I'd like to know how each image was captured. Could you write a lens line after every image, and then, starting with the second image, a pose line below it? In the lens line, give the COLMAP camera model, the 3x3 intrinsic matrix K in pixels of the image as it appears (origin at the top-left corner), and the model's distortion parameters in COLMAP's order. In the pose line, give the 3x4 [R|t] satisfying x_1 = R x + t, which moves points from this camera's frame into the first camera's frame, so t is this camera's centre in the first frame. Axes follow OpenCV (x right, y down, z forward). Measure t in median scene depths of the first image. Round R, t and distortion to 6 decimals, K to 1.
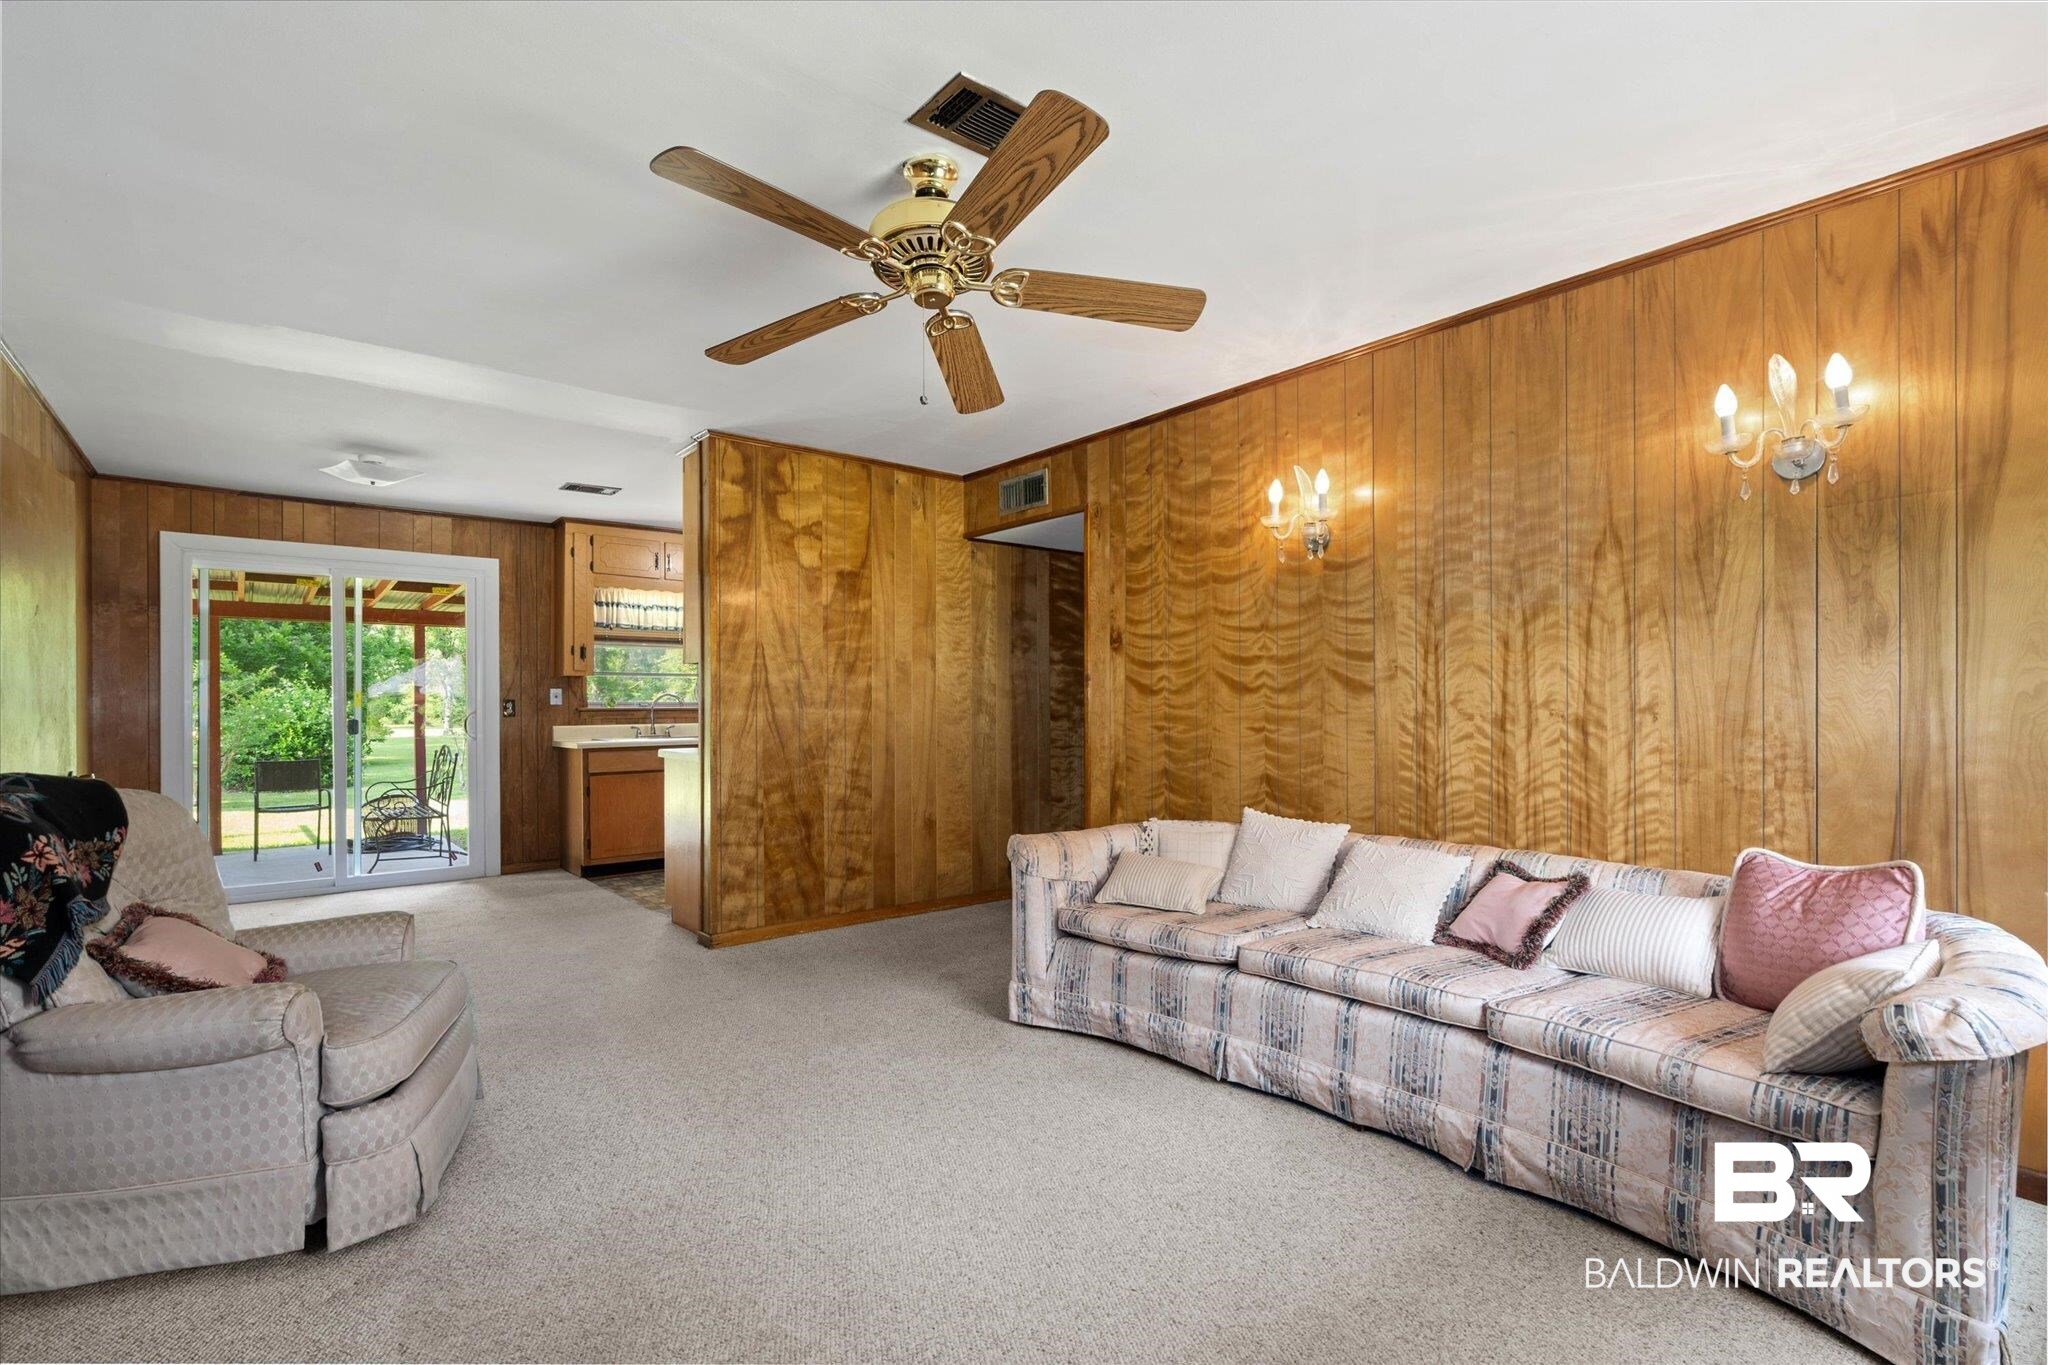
lens RADIAL K [[958.7, 0, 1021.0], [0, 958.7, 711.5], [0, 0, 1]] dist [-0.001291, -0.000097]
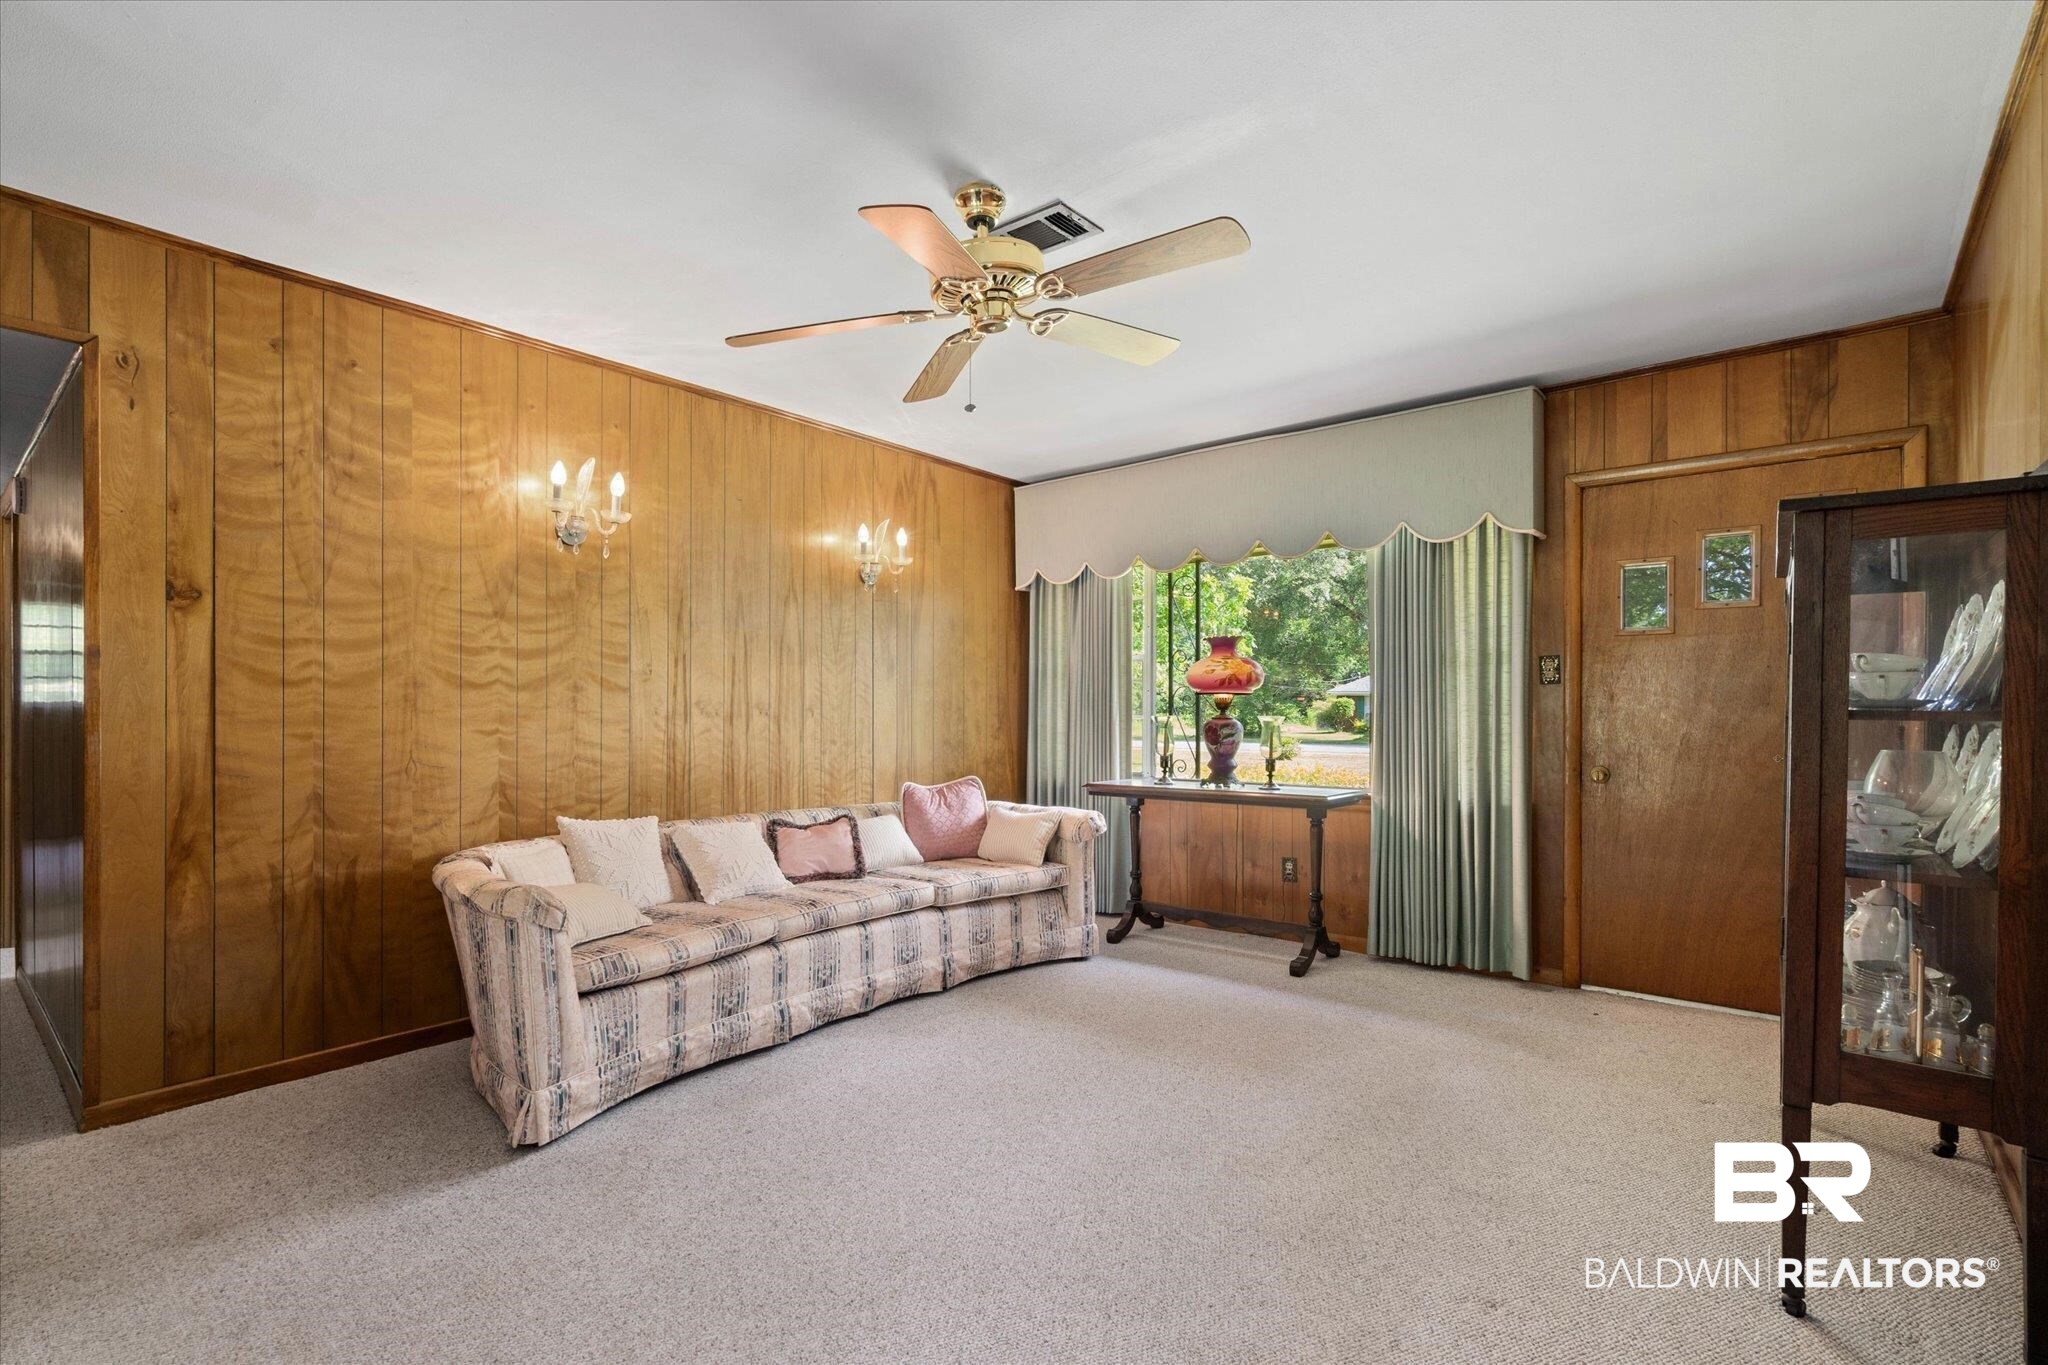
lens RADIAL K [[958.7, 0, 1021.0], [0, 958.7, 711.5], [0, 0, 1]] dist [-0.001291, -0.000097]
pose [[-0.197832, -0.001978, 0.980234, -0.808273], [0.000523, 0.999998, 0.002123, -0.001187], [-0.980236, 0.000932, -0.197831, 0.822734]]
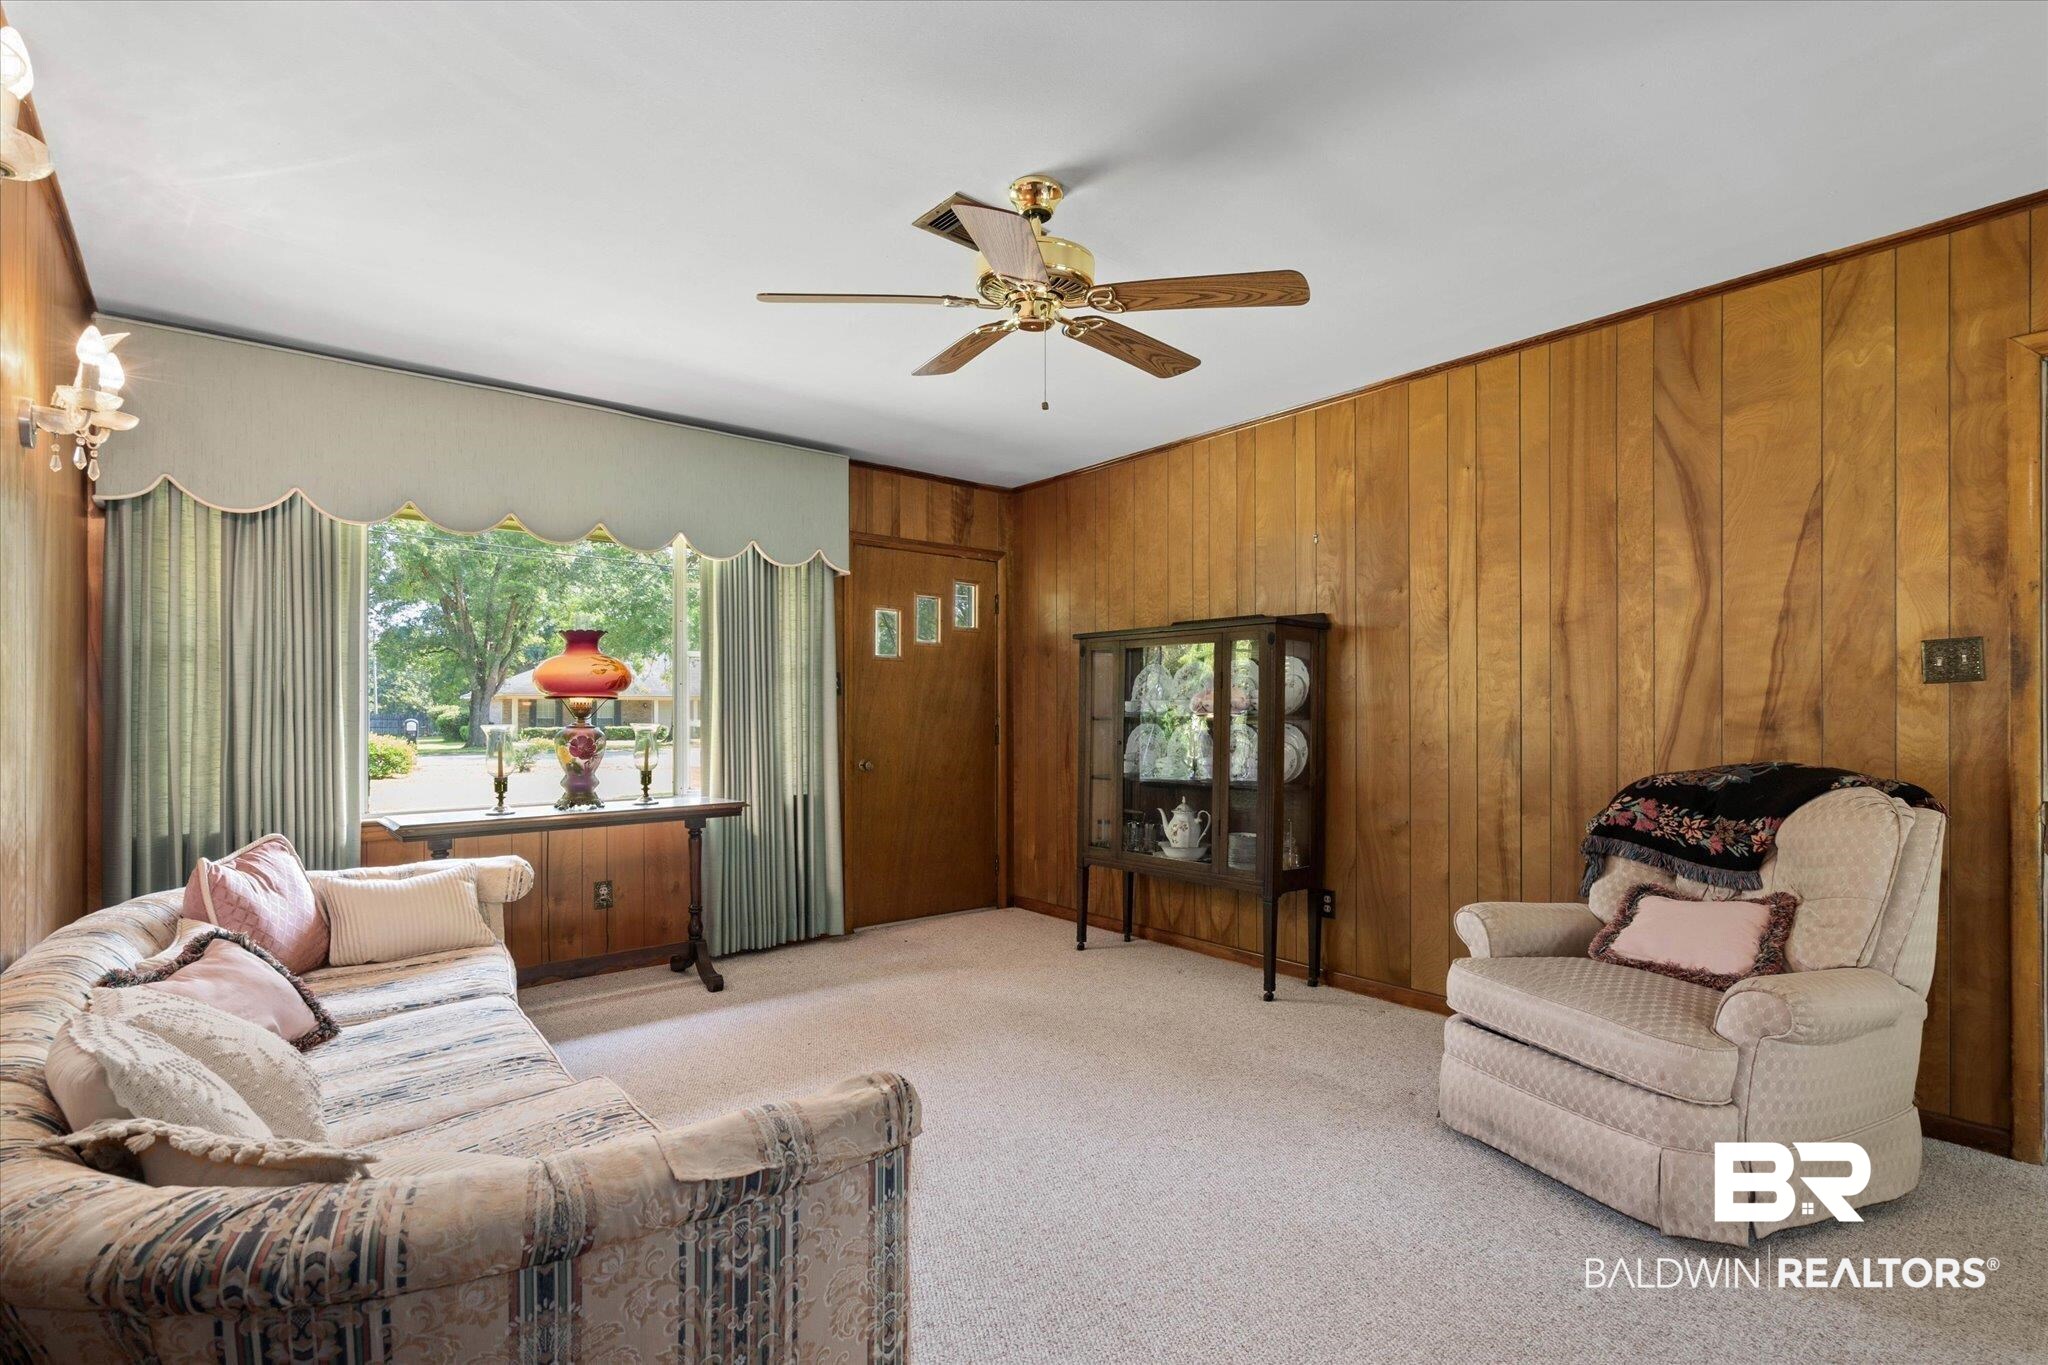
lens RADIAL K [[958.7, 0, 1021.0], [0, 958.7, 711.5], [0, 0, 1]] dist [-0.001291, -0.000097]
pose [[-0.999706, 0.004653, -0.023789, -0.036685], [0.004732, 0.999984, -0.003246, -0.000910], [0.023773, -0.003357, -0.999712, 1.428449]]
